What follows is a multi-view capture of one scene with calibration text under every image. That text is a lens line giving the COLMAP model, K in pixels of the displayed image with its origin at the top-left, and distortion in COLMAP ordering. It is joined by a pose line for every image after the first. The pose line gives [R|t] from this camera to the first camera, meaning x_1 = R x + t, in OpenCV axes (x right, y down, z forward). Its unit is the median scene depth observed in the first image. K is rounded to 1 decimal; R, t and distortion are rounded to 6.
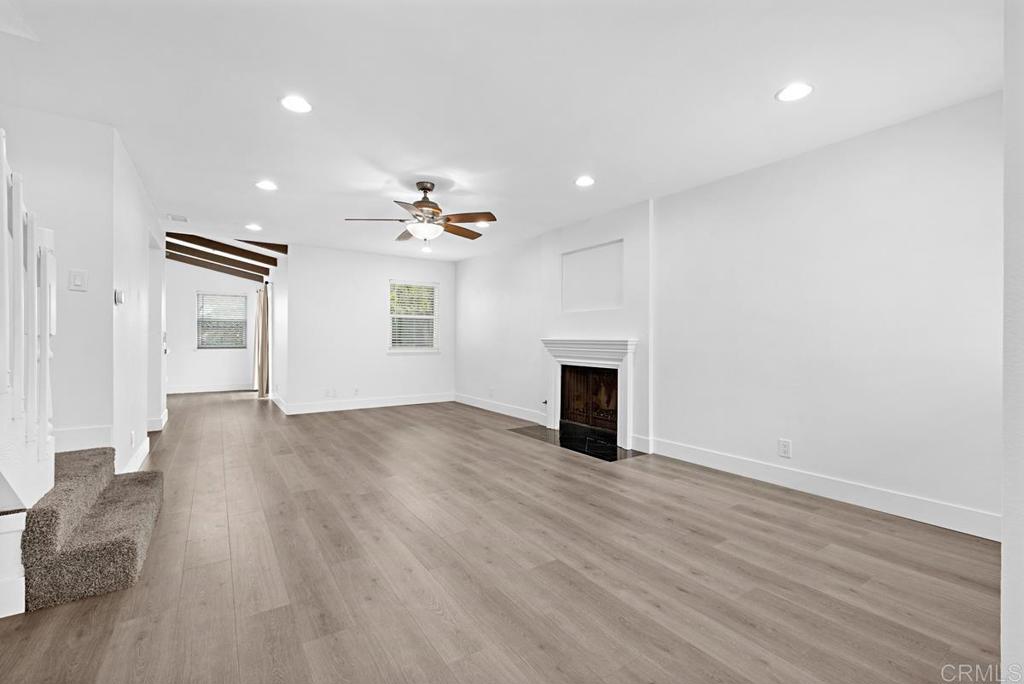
lens RADIAL K [[442.6, 0, 513.5], [0, 442.6, 339.1], [0, 0, 1]] dist [0.000831, -0.000843]
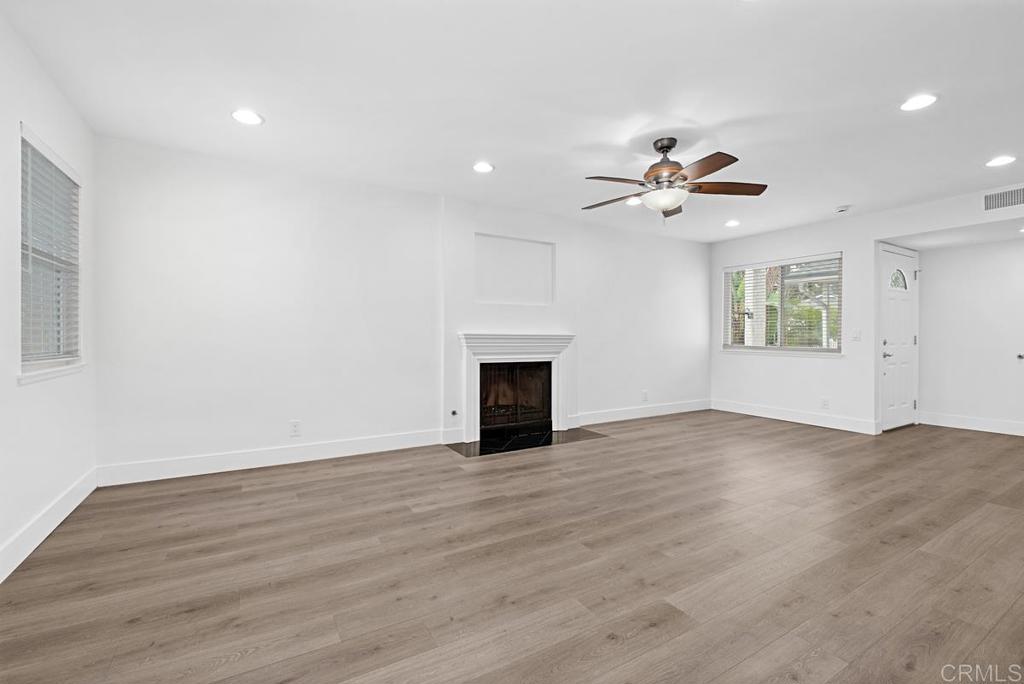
lens RADIAL K [[439.5, 0, 511.6], [0, 439.5, 337.0], [0, 0, 1]] dist [-0.002319, -0.000883]
pose [[0.056068, -0.004343, 0.998418, -1.022639], [-0.006646, 0.999967, 0.004723, 0.003861], [-0.998405, -0.006900, 0.056037, 1.241298]]
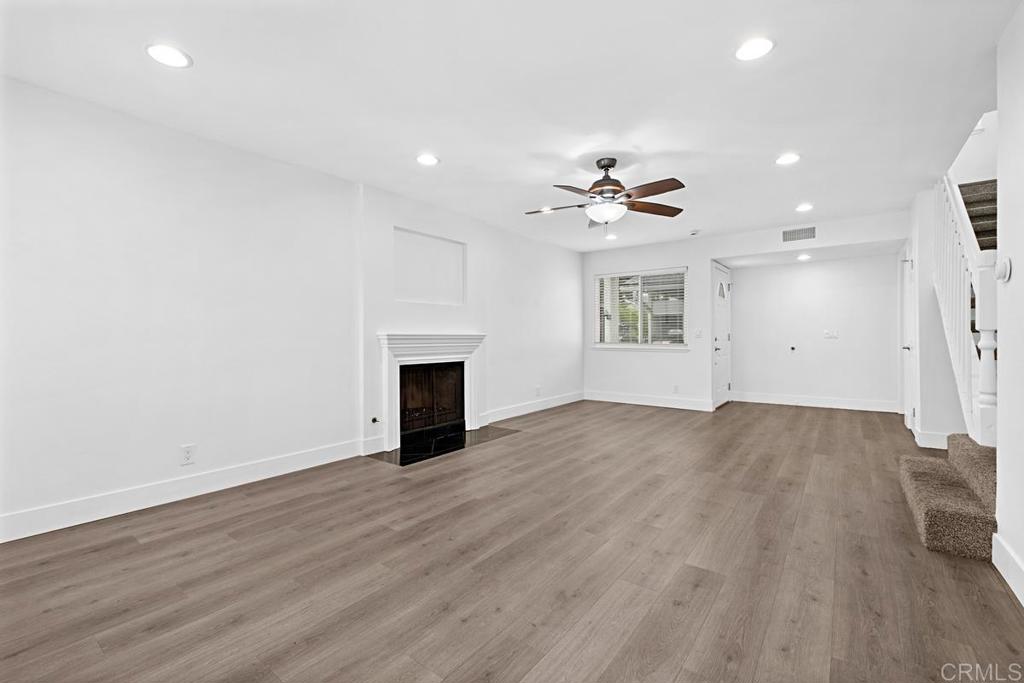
lens RADIAL K [[437.5, 0, 510.6], [0, 437.5, 335.7], [0, 0, 1]] dist [-0.002194, -0.000948]
pose [[-0.318180, -0.000730, 0.948030, -0.987275], [-0.000127, 1.000000, 0.000727, 0.004722], [-0.948030, 0.000111, -0.318180, 1.477357]]
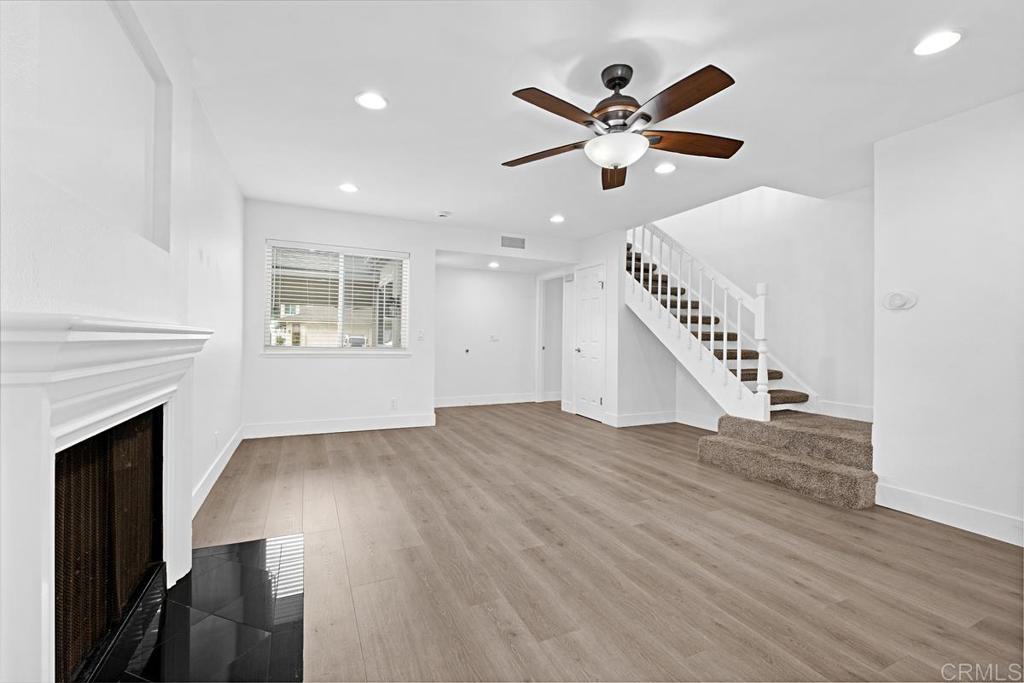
lens RADIAL K [[435.7, 0, 512.4], [0, 435.7, 338.0], [0, 0, 1]] dist [-0.001837, -0.005807]
pose [[-0.987493, -0.018438, 0.156582, -0.160049], [-0.018915, 0.999820, -0.001559, 0.004680], [-0.156525, -0.004501, -0.987664, 1.600155]]
